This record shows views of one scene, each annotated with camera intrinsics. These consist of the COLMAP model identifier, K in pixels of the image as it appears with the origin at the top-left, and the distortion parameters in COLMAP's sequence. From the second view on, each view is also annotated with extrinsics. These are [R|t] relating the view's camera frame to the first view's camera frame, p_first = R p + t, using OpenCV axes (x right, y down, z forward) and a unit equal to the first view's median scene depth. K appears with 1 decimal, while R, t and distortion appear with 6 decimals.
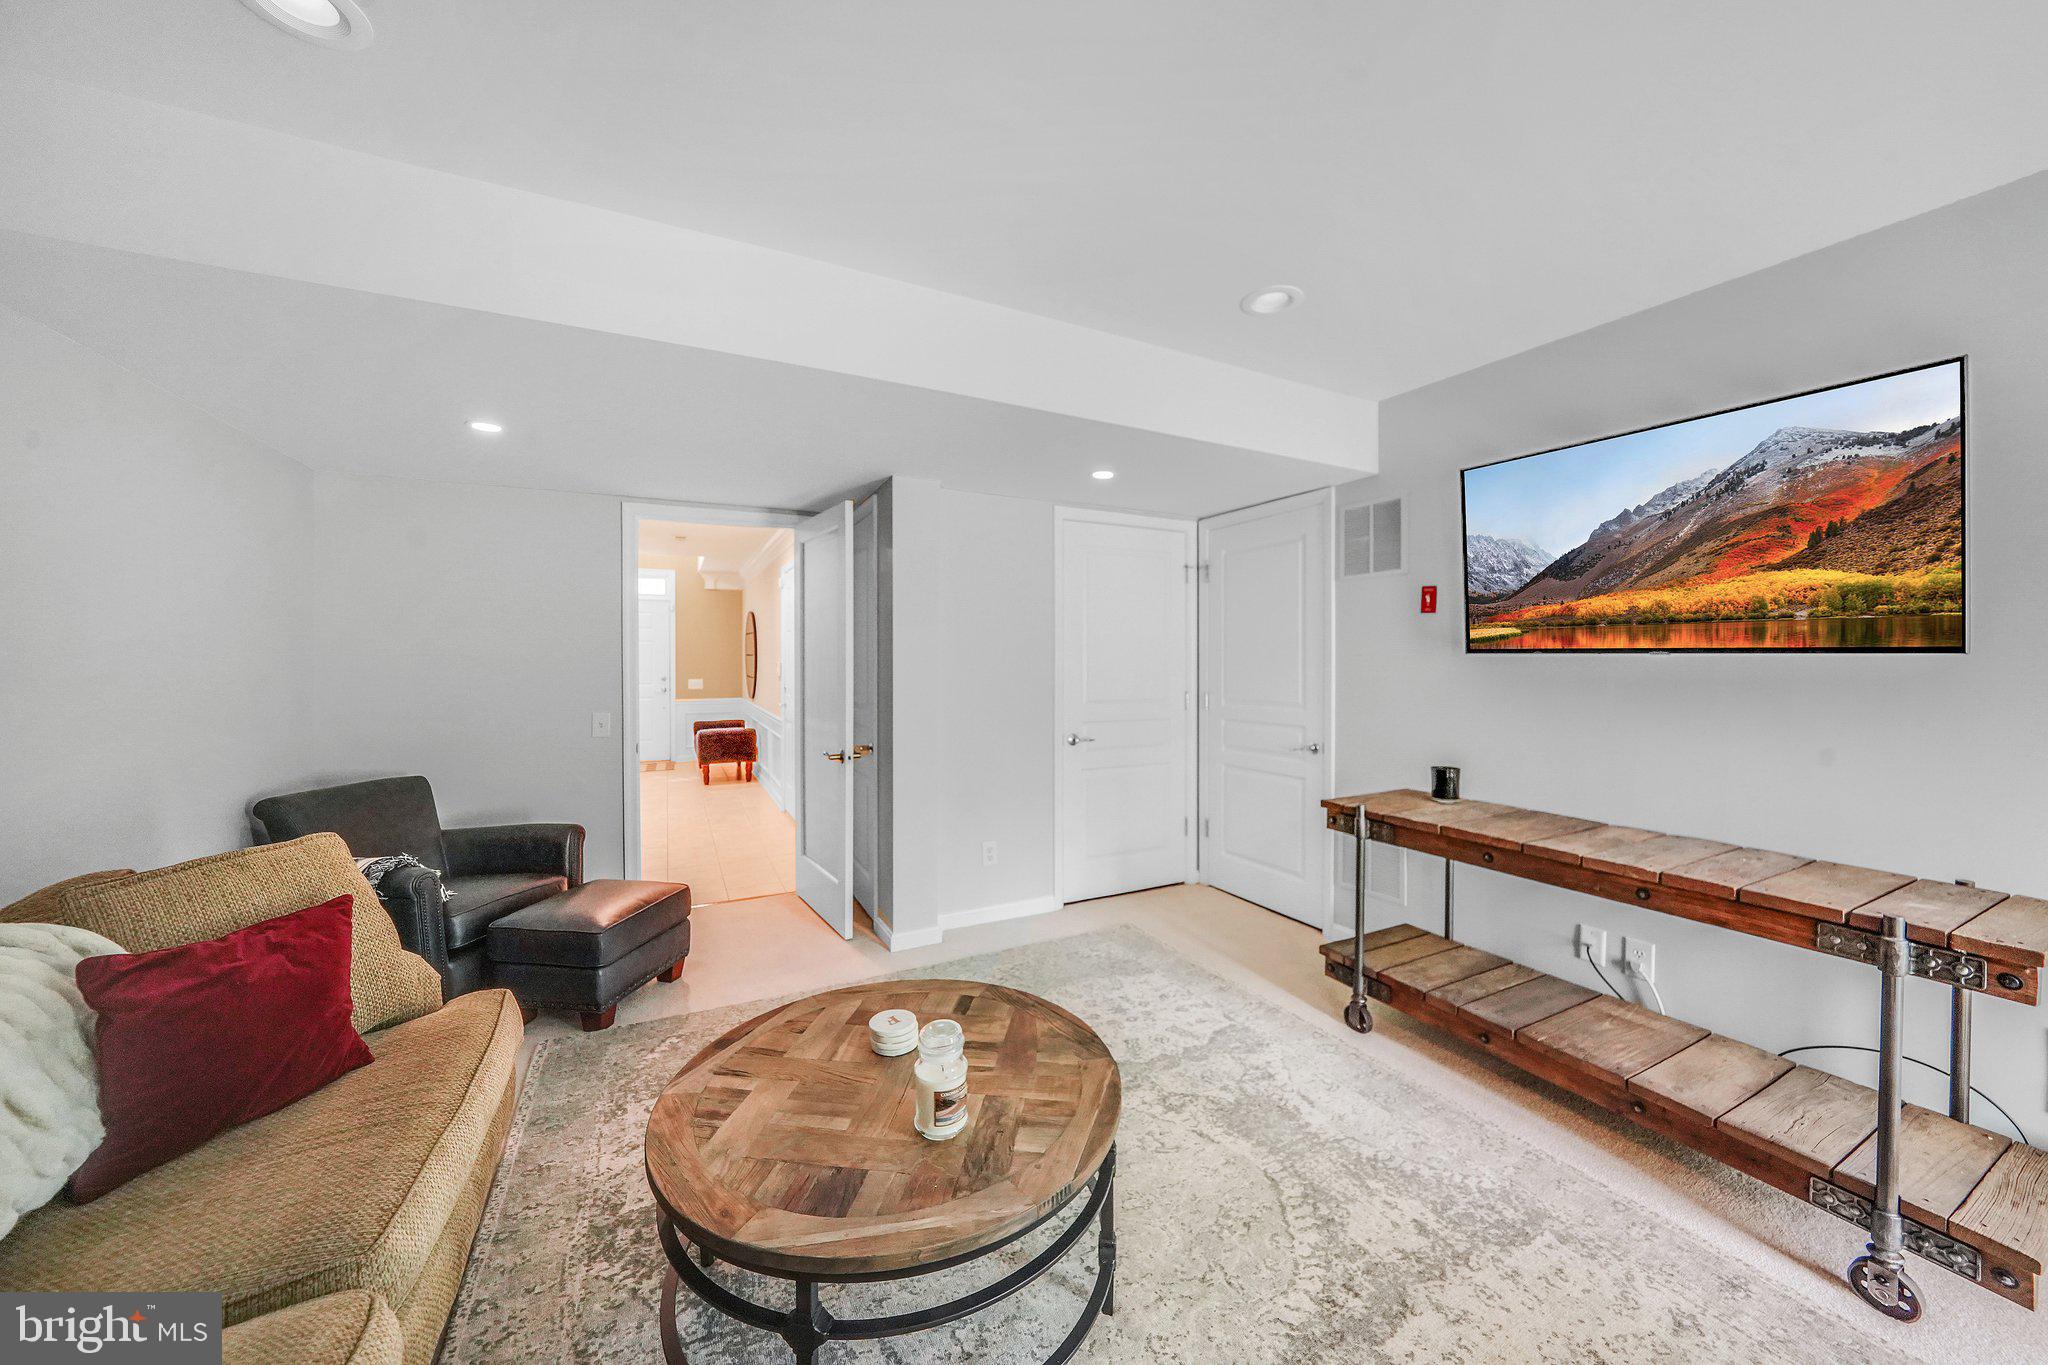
lens RADIAL K [[721.1, 0, 1039.4], [0, 721.1, 682.9], [0, 0, 1]] dist [-0.021378, 0.002882]
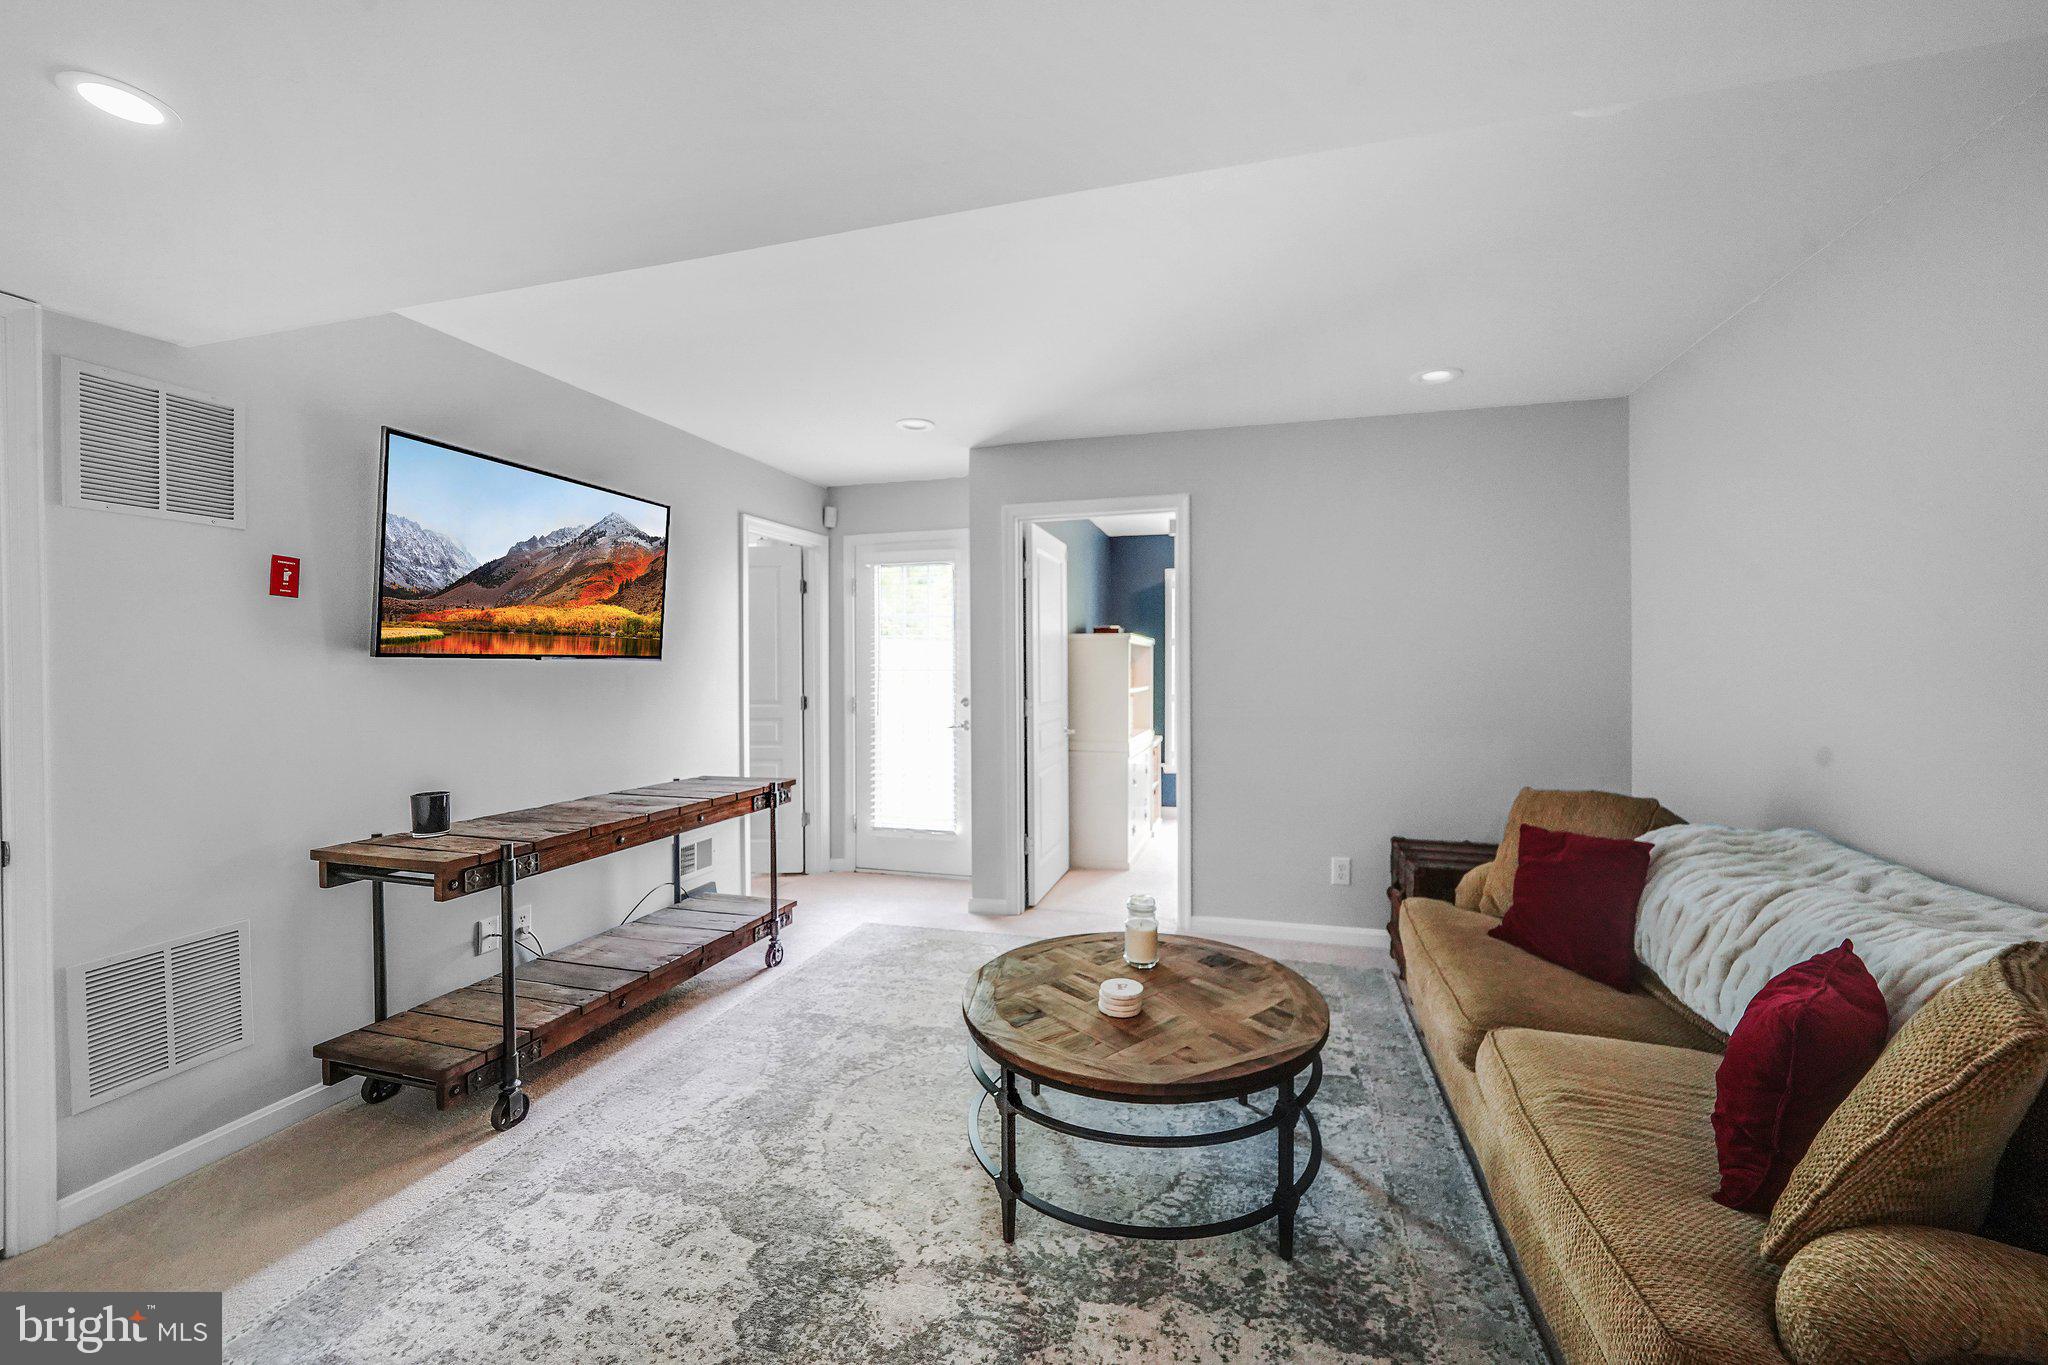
lens RADIAL K [[761.9, 0, 1038.6], [0, 761.9, 665.6], [0, 0, 1]] dist [-0.004091, 0.000226]
pose [[-0.713846, 0.001846, 0.700301, -0.651376], [0.027490, 0.999300, 0.025387, -0.039627], [-0.699763, 0.037374, -0.713396, 1.328867]]
